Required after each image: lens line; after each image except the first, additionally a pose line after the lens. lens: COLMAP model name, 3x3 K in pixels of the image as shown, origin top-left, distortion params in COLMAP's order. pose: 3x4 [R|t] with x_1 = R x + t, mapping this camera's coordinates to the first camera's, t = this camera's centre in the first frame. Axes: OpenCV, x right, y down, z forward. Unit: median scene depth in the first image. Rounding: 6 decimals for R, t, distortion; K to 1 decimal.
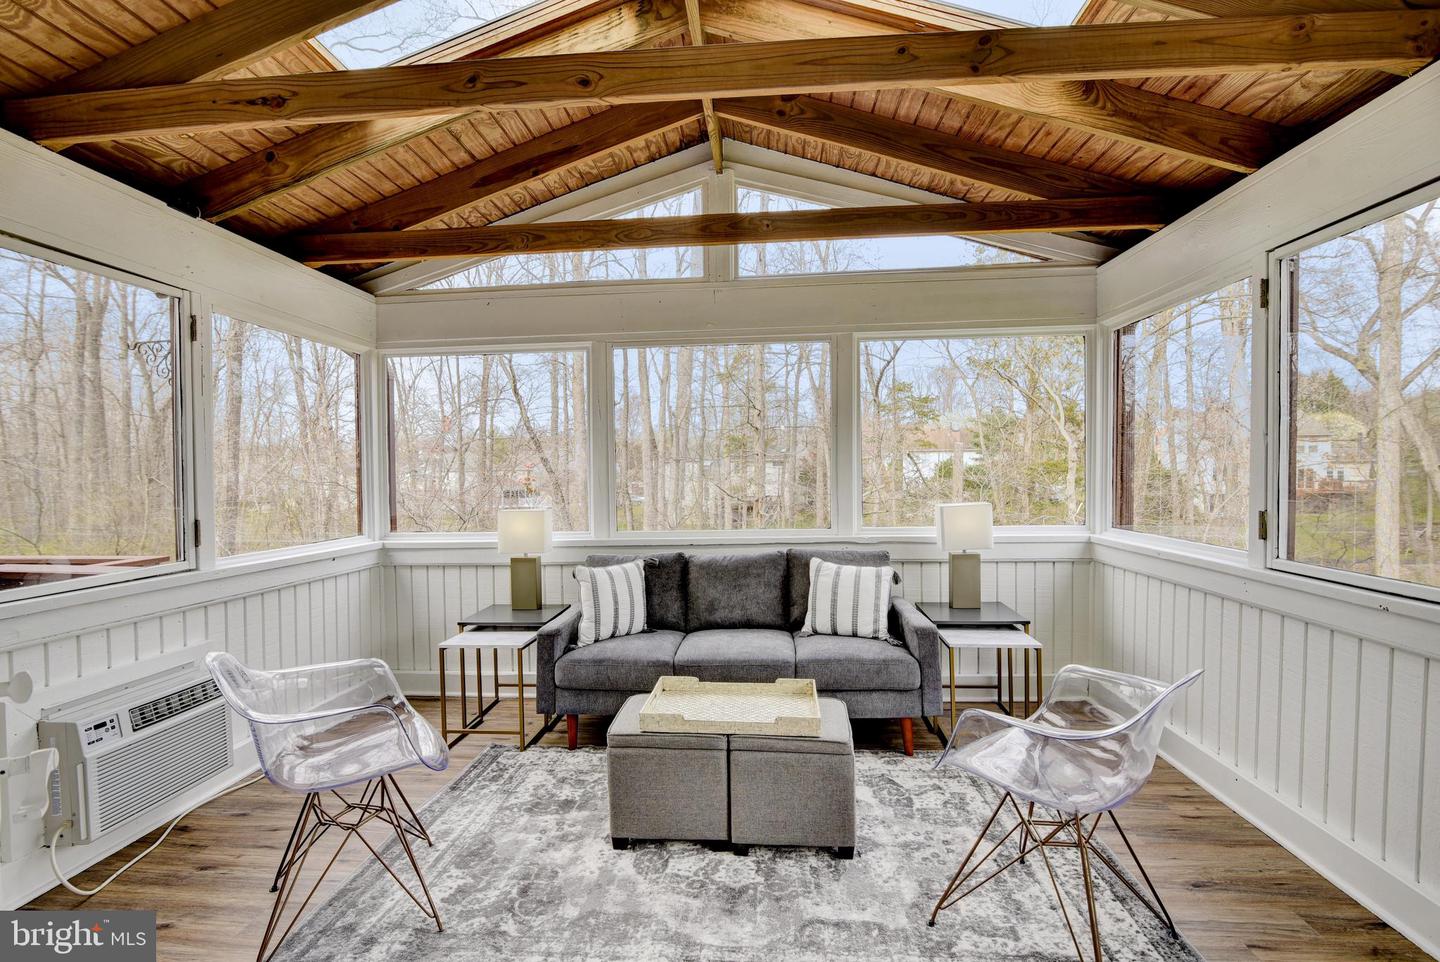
lens RADIAL K [[661.7, 0, 722.1], [0, 661.7, 488.7], [0, 0, 1]] dist [-0.020872, 0.000300]
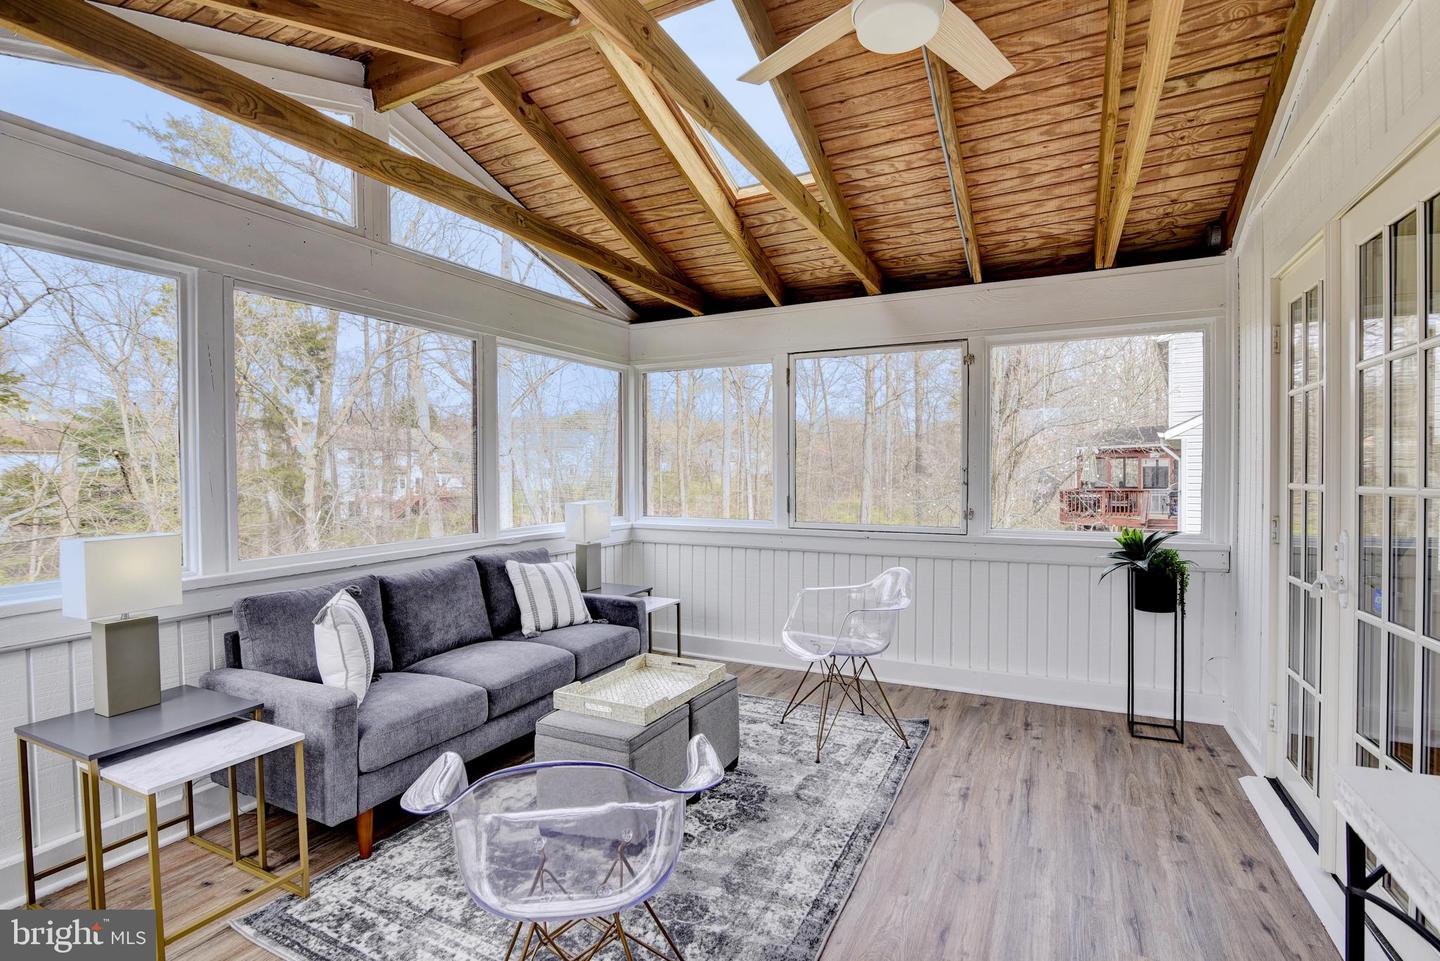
lens RADIAL K [[679.3, 0, 721.6], [0, 679.3, 487.3], [0, 0, 1]] dist [-0.018551, 0.002025]
pose [[0.375753, -0.009900, 0.926667, -0.680086], [0.024696, 0.999695, 0.000666, 0.002305], [-0.926391, 0.022634, 0.375882, 0.320851]]
